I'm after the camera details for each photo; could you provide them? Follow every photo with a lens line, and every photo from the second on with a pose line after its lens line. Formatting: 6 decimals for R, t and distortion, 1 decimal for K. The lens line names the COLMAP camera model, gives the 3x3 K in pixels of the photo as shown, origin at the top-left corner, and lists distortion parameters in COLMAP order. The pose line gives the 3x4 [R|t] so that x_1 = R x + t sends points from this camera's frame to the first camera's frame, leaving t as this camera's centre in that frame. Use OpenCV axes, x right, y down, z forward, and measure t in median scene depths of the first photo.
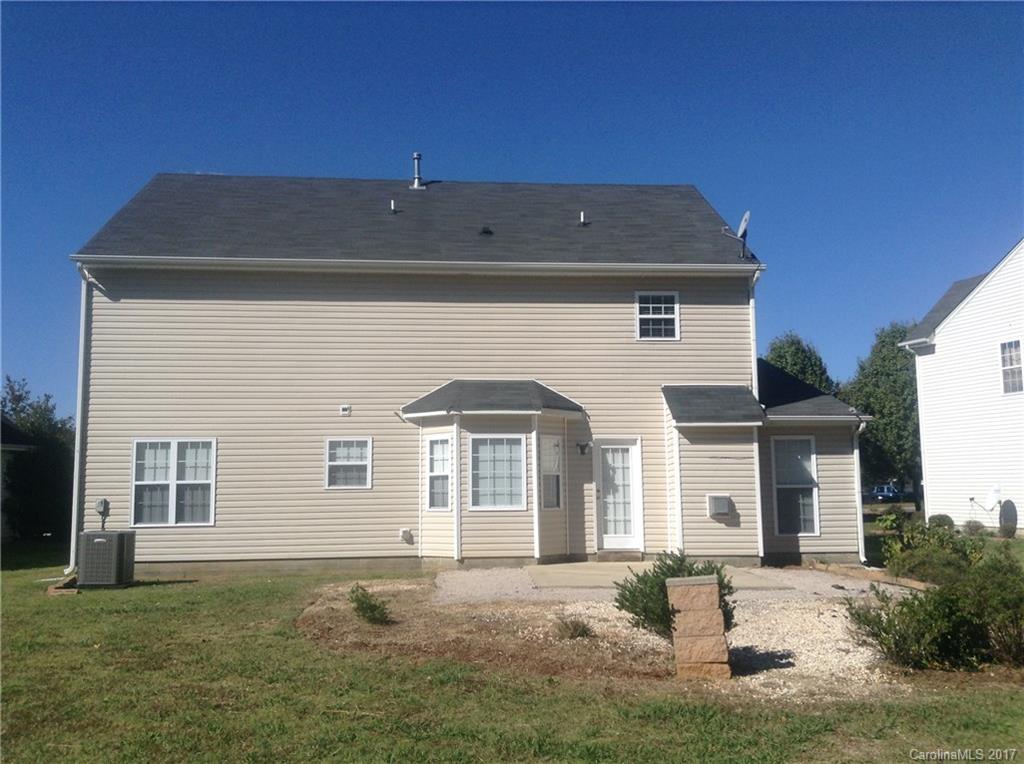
lens RADIAL K [[923.6, 0, 510.6], [0, 923.6, 385.4], [0, 0, 1]] dist [0.232172, -0.574345]
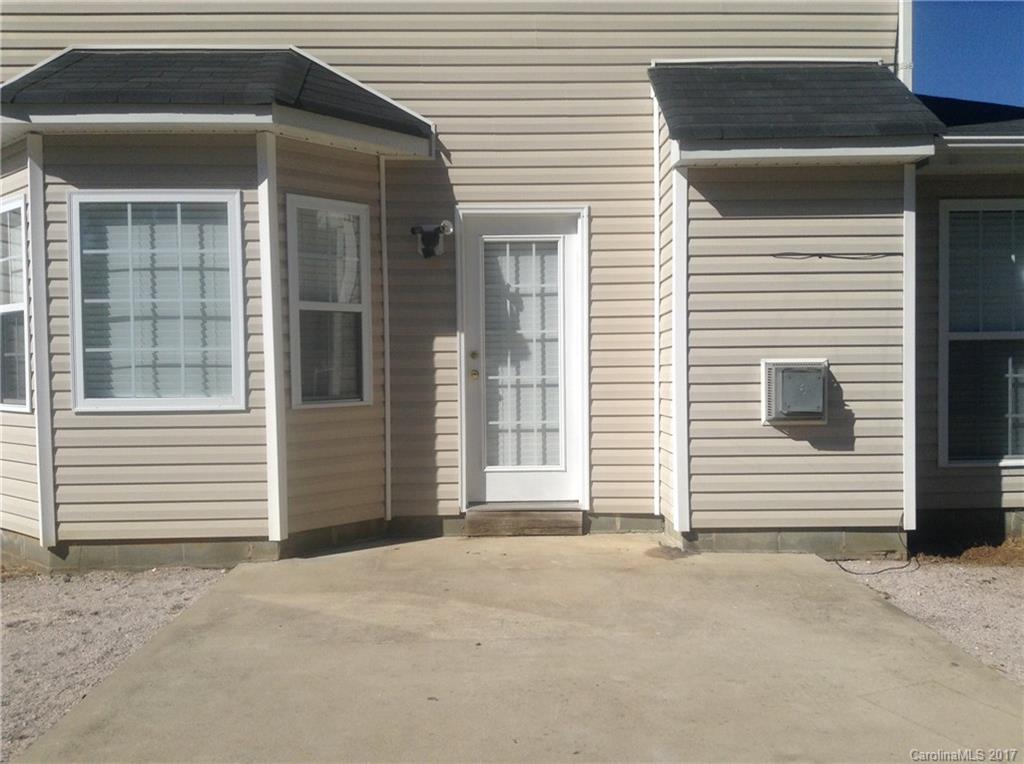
lens RADIAL K [[923.6, 0, 510.6], [0, 923.6, 385.4], [0, 0, 1]] dist [0.232172, -0.574345]
pose [[0.998996, -0.002308, -0.044748, 0.128947], [0.008721, 0.989592, 0.143638, 0.073243], [0.043951, -0.143884, 0.988618, 0.634916]]
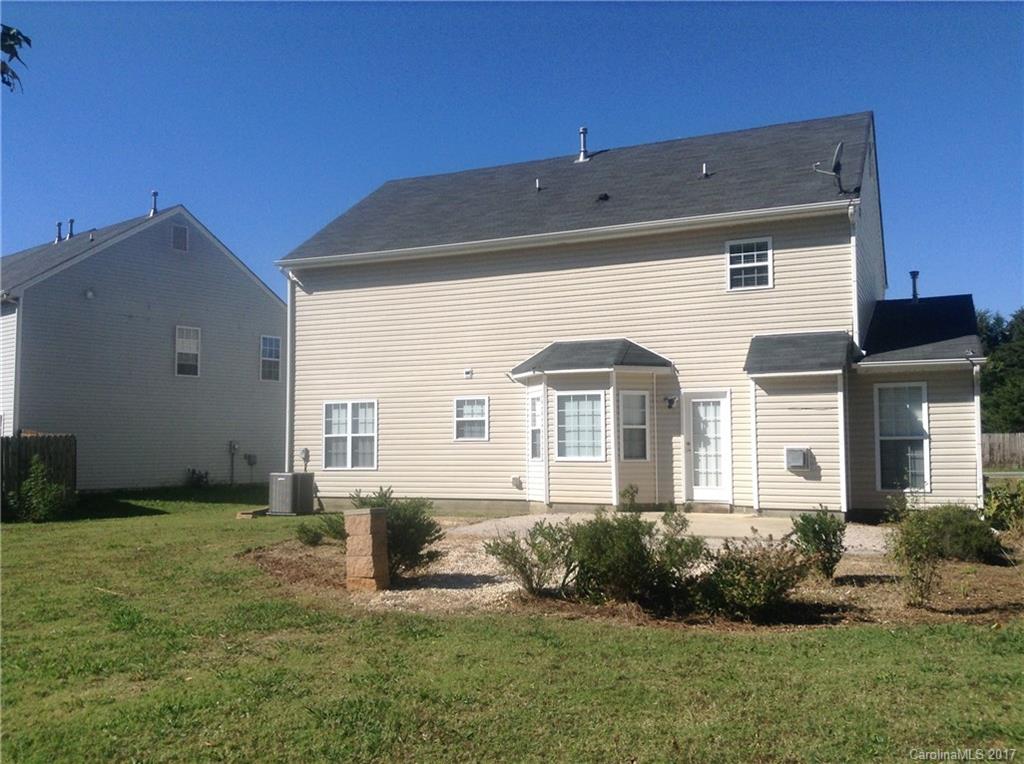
lens RADIAL K [[923.6, 0, 510.6], [0, 923.6, 385.4], [0, 0, 1]] dist [0.232172, -0.574345]
pose [[0.875688, -0.029540, -0.481973, 0.425413], [0.051846, 0.998109, 0.033024, 0.006289], [0.480086, -0.053907, 0.875564, 0.016010]]
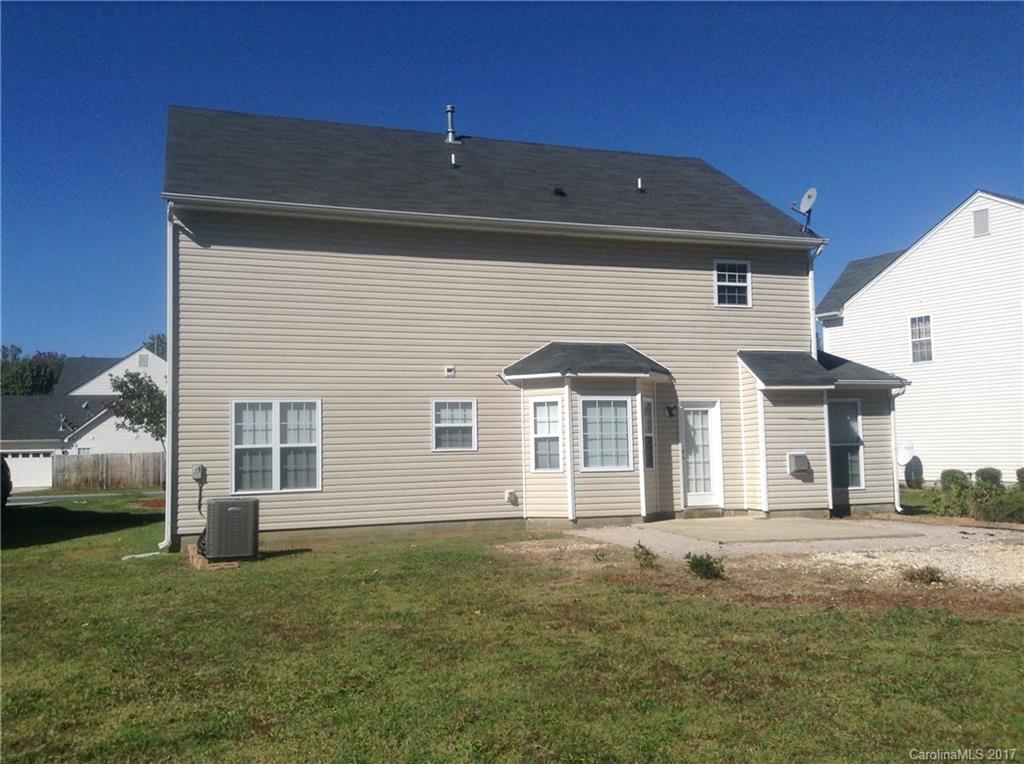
lens RADIAL K [[914.6, 0, 514.9], [0, 914.6, 388.0], [0, 0, 1]] dist [0.307555, -1.045684]
pose [[0.966374, 0.006215, 0.257067, -0.359900], [-0.016857, 0.999089, 0.039215, 0.005710], [-0.256589, -0.042230, 0.965598, 0.052835]]
